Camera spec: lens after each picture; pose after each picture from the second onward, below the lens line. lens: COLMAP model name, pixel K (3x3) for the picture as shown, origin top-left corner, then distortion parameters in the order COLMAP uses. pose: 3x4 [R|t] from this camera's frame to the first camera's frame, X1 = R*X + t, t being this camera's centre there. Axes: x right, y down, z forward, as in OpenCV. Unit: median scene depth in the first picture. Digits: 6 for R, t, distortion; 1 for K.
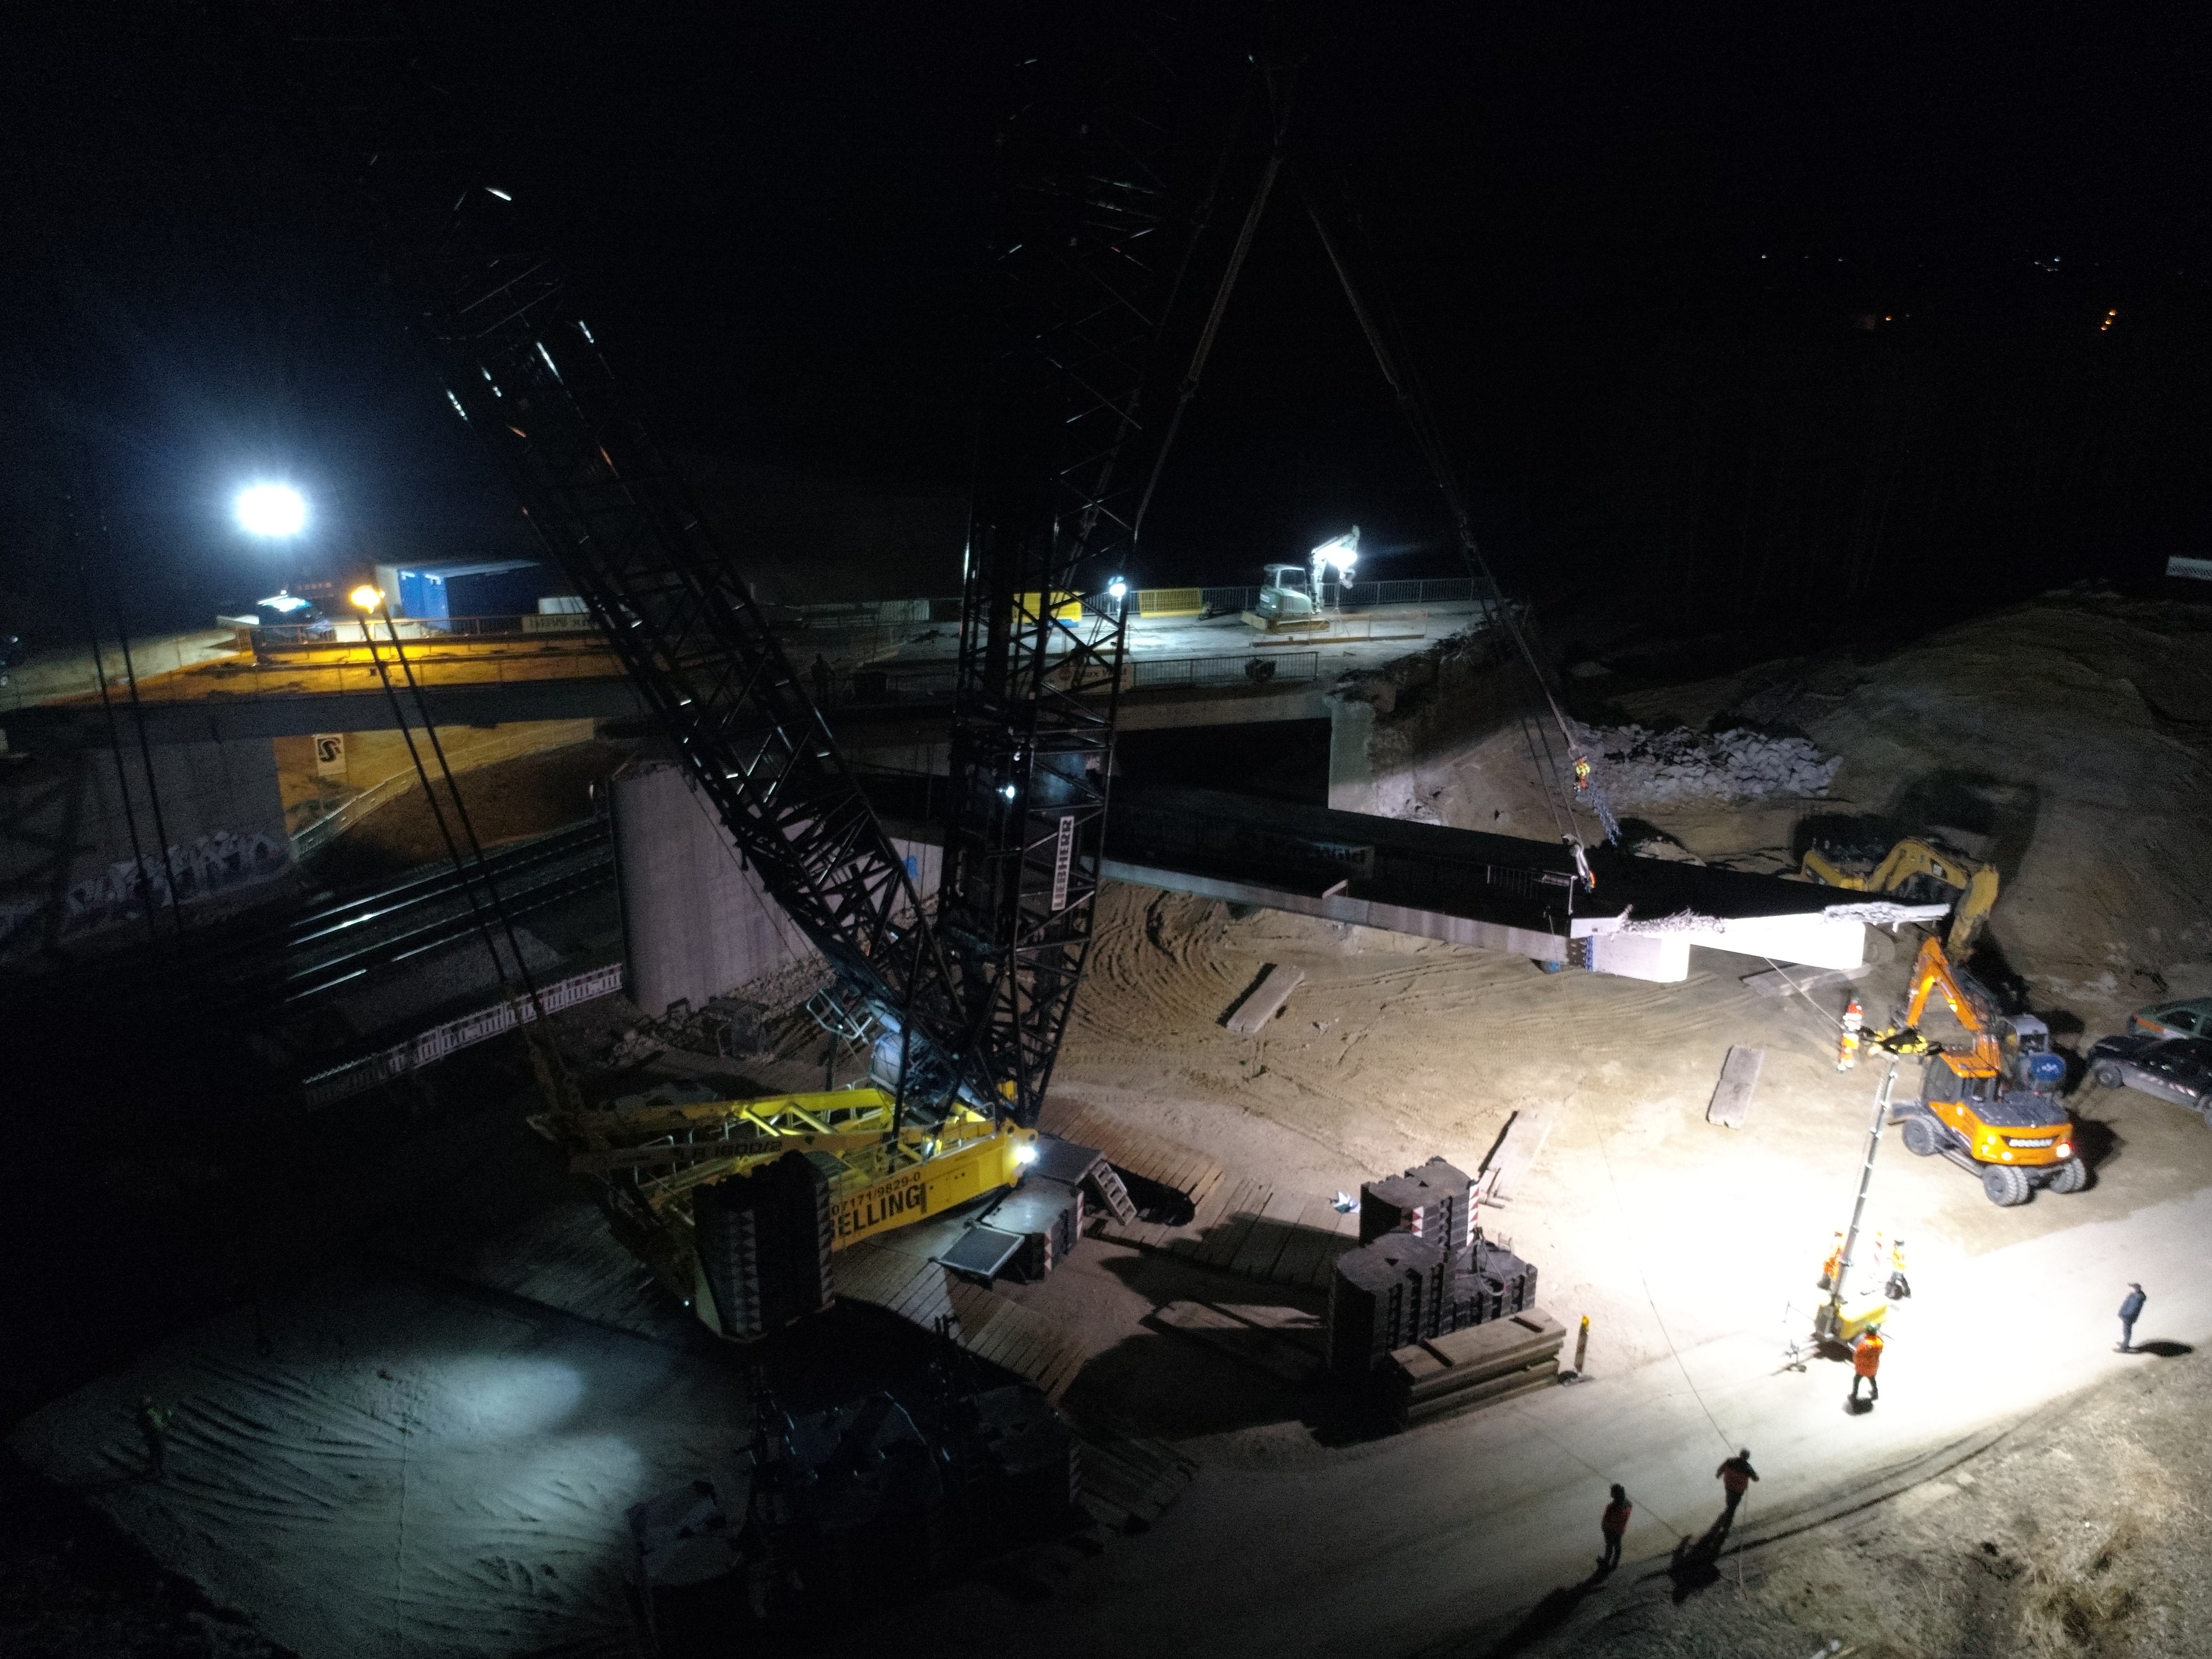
lens RADIAL K [[1652.5, 0, 1106.8], [0, 1652.5, 838.3], [0, 0, 1]] dist [-0.006036, -0.001205]
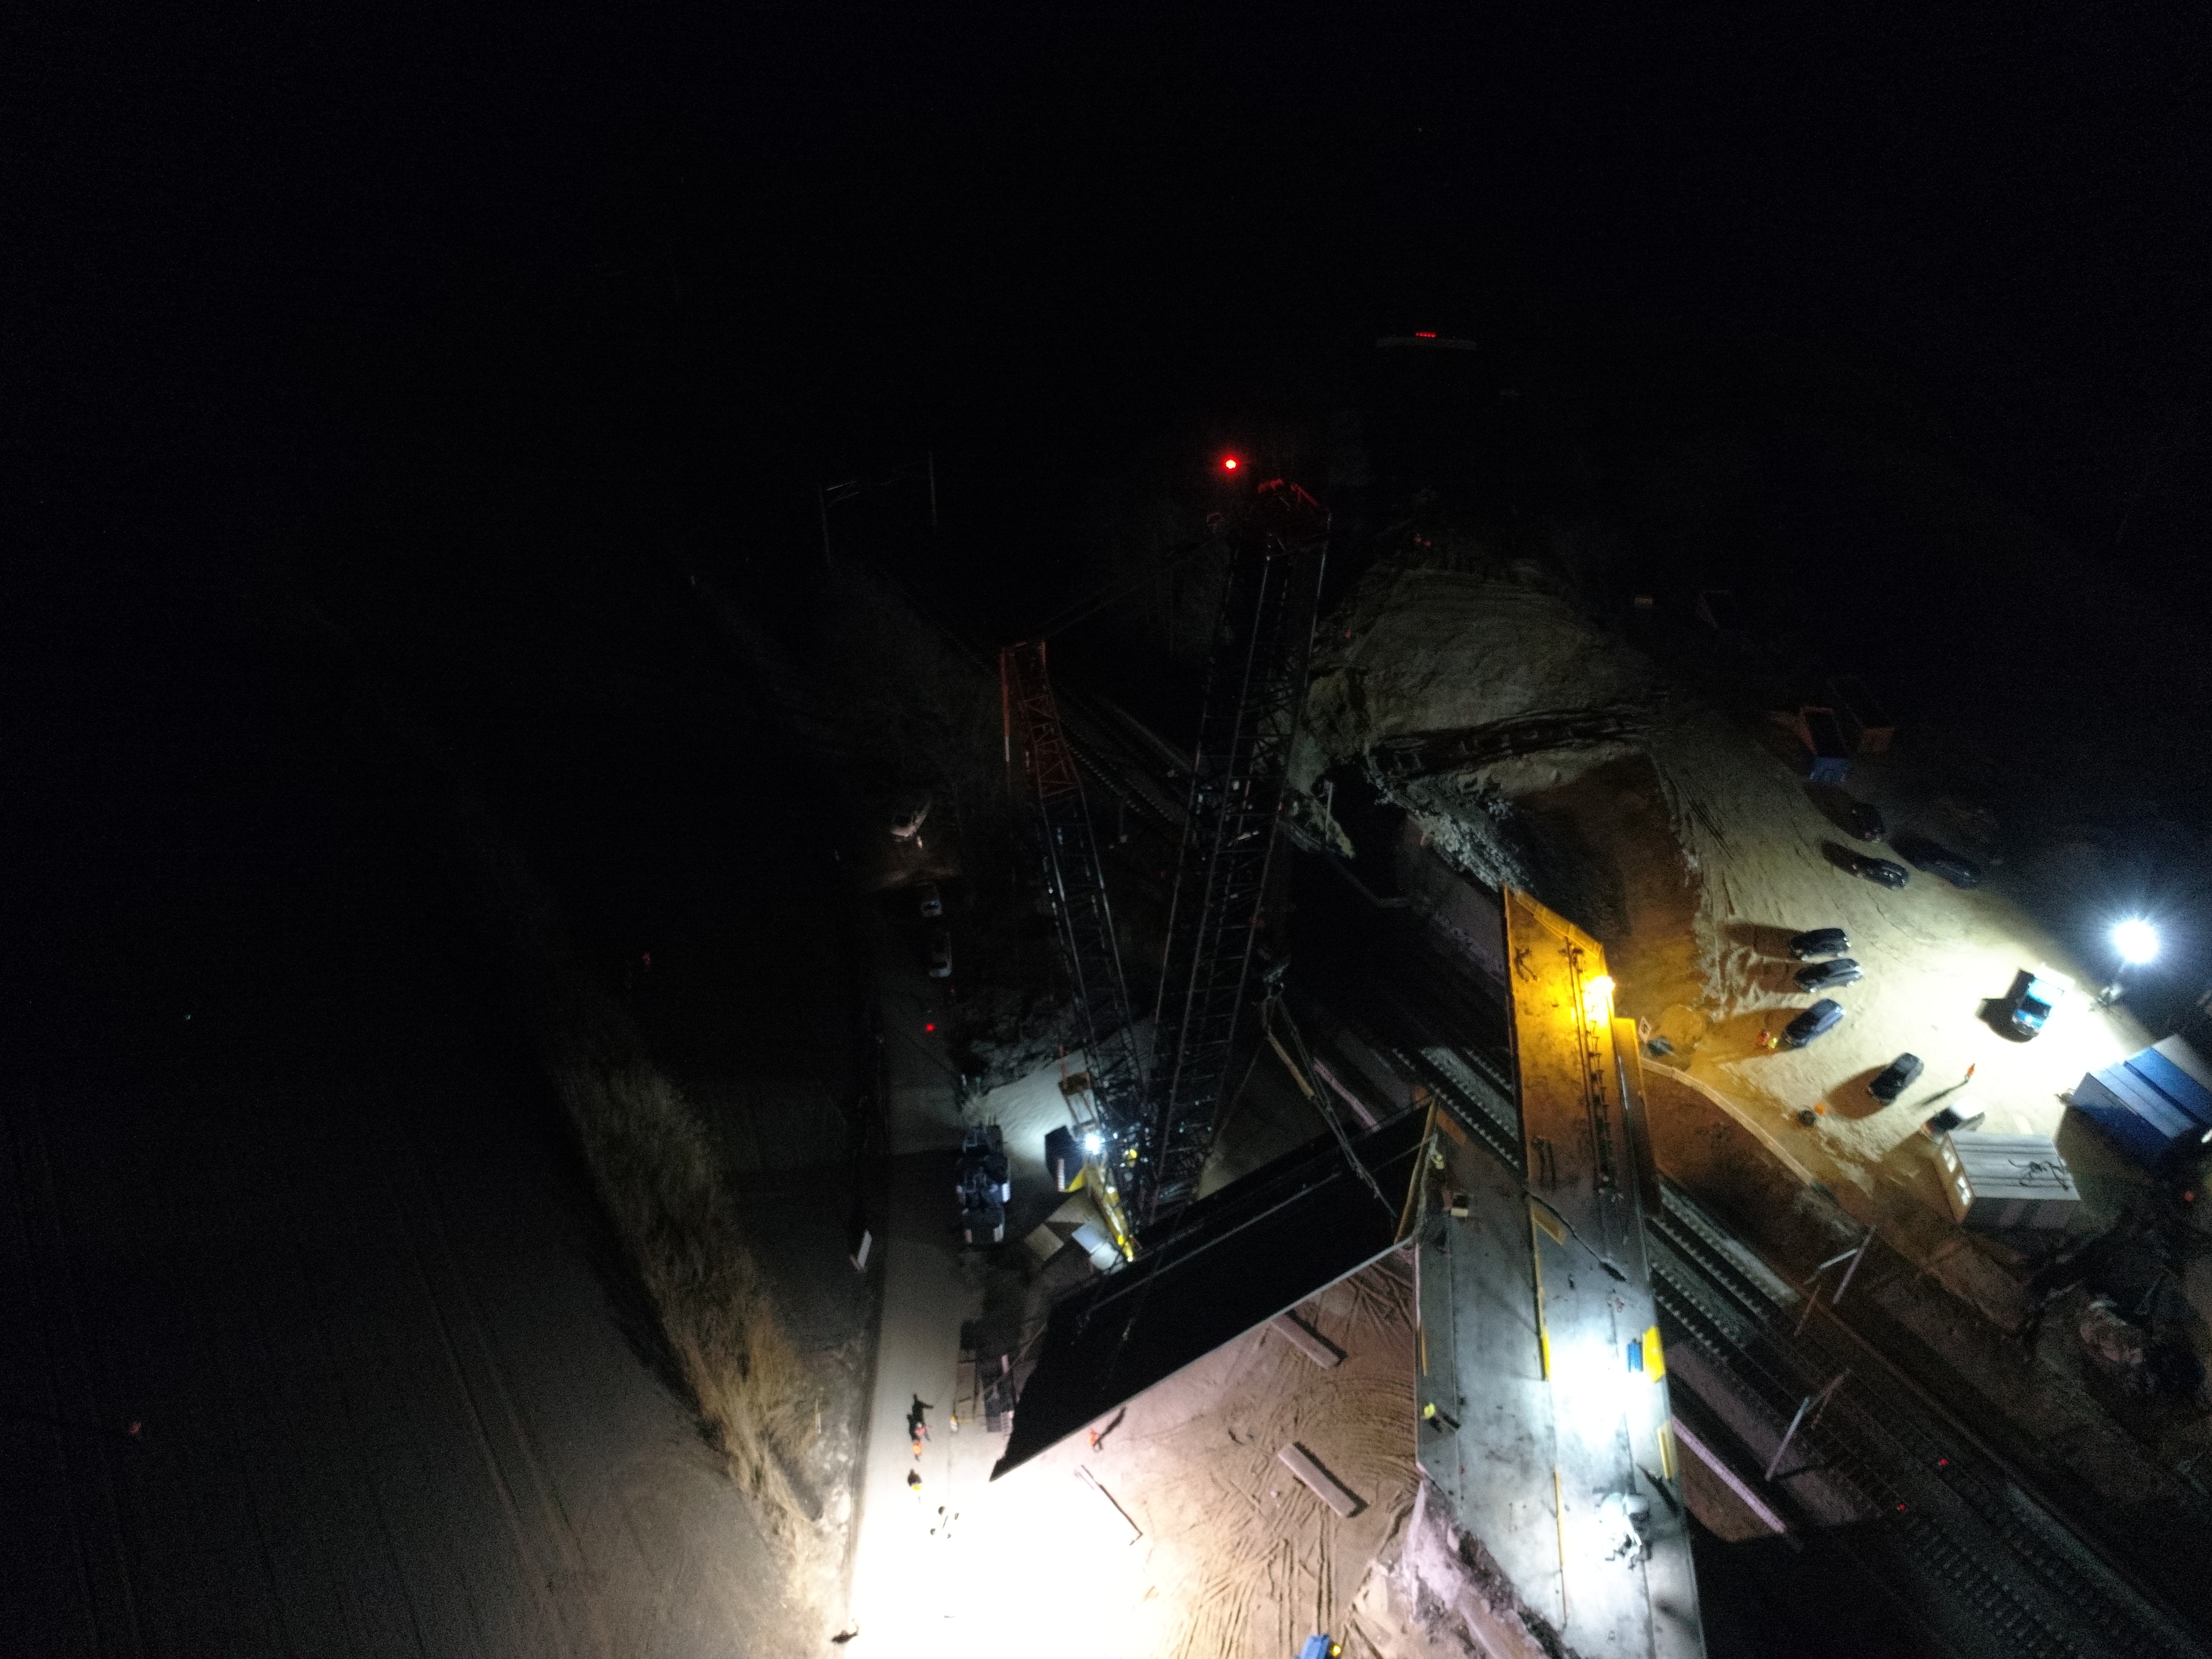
lens RADIAL K [[1652.5, 0, 1106.8], [0, 1652.5, 838.3], [0, 0, 1]] dist [-0.006036, -0.001205]
pose [[-0.399008, 0.598697, -0.694518, 1.214268], [-0.296022, 0.632763, 0.715529, -1.835340], [0.867850, 0.491094, -0.075250, 0.822327]]
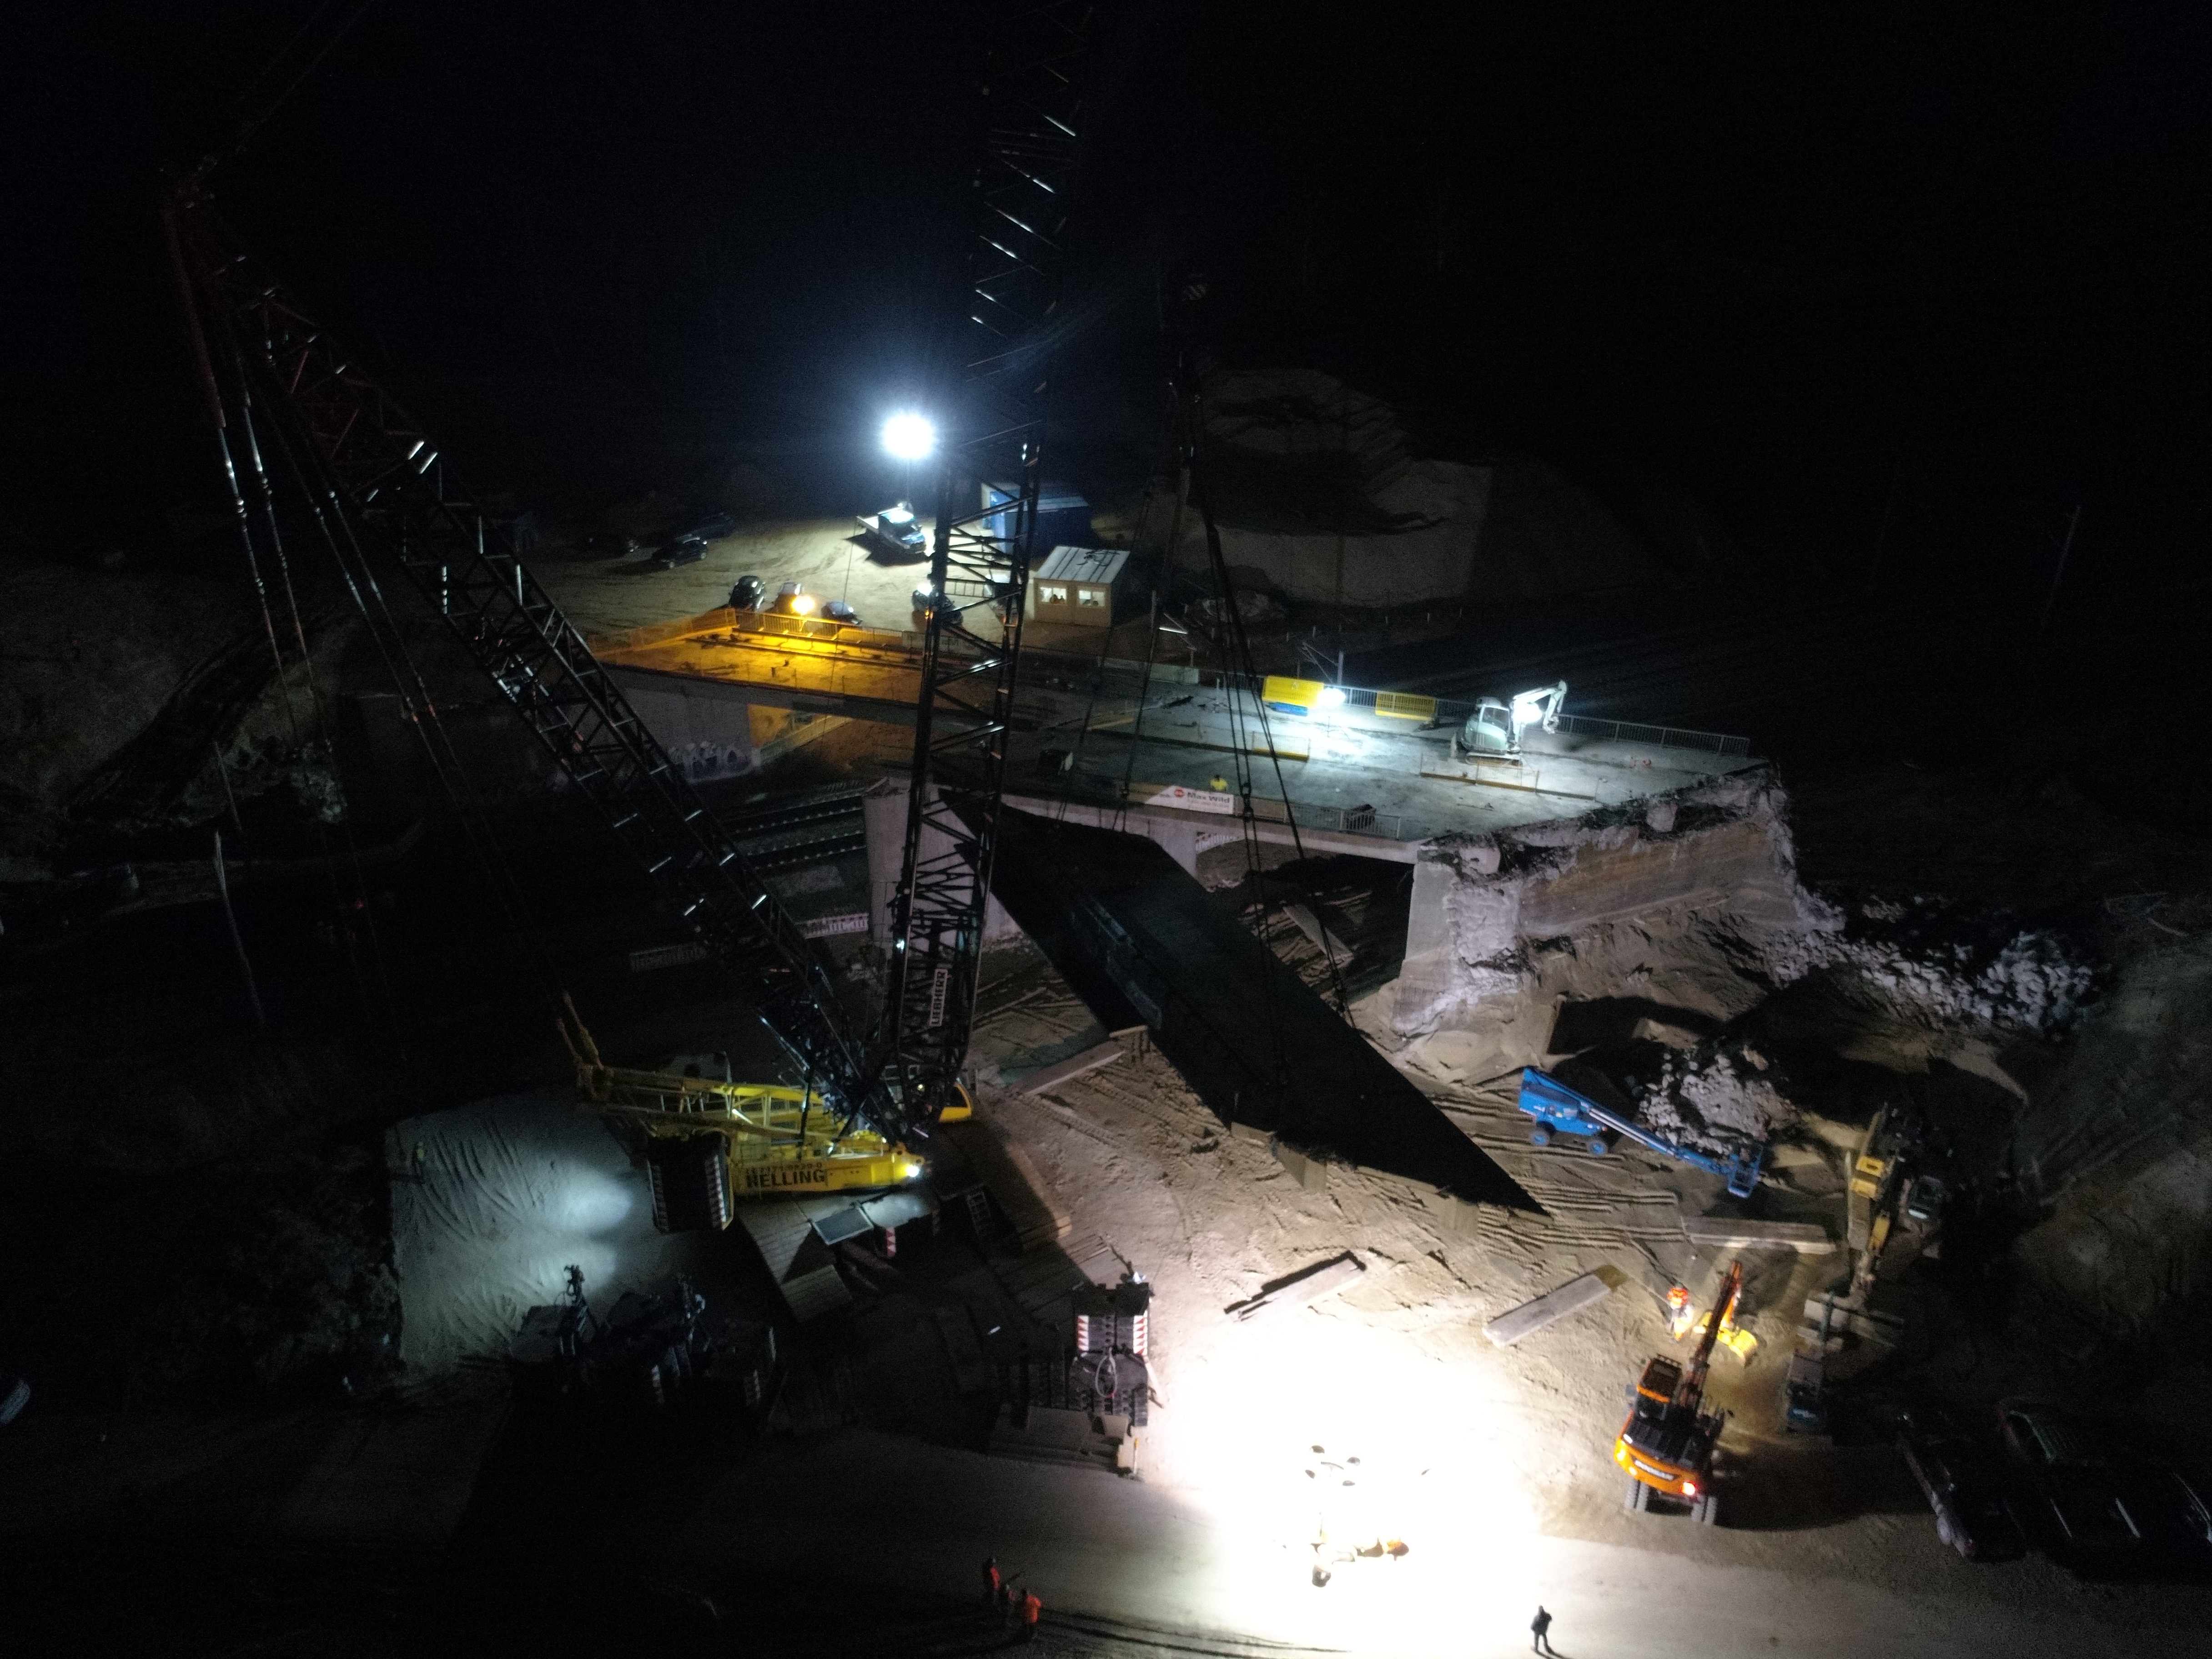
lens RADIAL K [[1652.5, 0, 1106.8], [0, 1652.5, 838.3], [0, 0, 1]] dist [-0.006036, -0.001205]
pose [[0.838018, 0.260789, -0.479285, 0.684288], [-0.177929, 0.960983, 0.211786, -0.409801], [0.515816, -0.092201, 0.851723, -0.118303]]
